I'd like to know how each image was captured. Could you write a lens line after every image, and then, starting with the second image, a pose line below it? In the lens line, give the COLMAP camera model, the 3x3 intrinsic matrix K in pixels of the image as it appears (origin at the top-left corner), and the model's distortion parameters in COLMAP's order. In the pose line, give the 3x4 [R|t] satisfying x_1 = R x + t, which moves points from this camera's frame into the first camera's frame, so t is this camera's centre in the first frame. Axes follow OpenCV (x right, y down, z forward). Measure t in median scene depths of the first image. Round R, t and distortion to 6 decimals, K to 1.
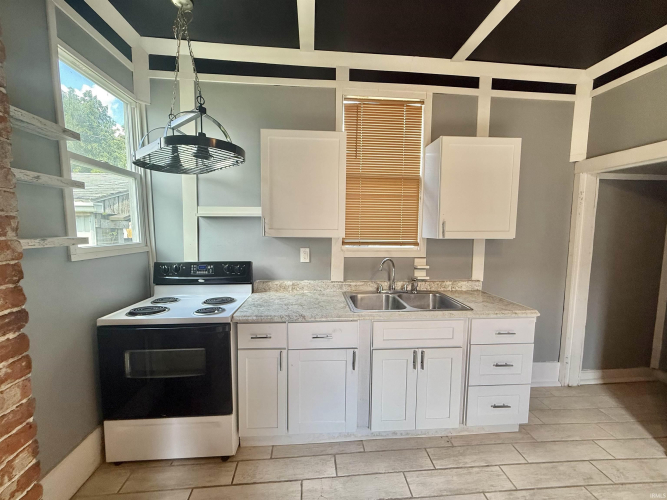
lens RADIAL K [[265.9, 0, 331.4], [0, 265.9, 251.5], [0, 0, 1]] dist [0.002279, 0.000064]
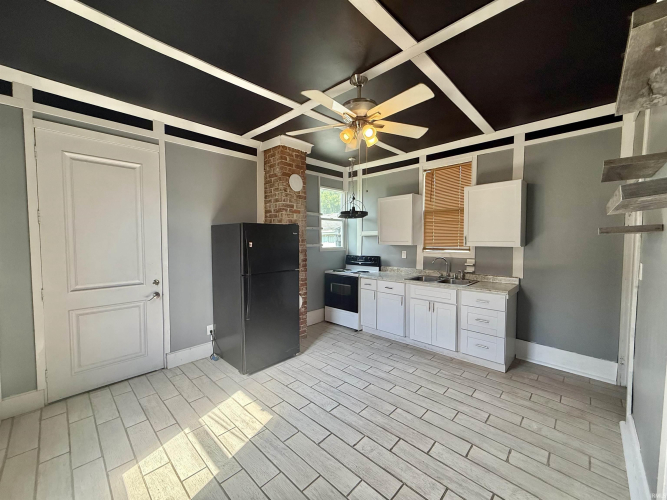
lens RADIAL K [[265.9, 0, 334.2], [0, 265.9, 250.9], [0, 0, 1]] dist [0.002279, 0.000064]
pose [[0.666572, 0.020838, -0.745149, 1.063963], [-0.055078, 0.998254, -0.021354, 0.060913], [0.743403, 0.055276, 0.666556, -0.705787]]
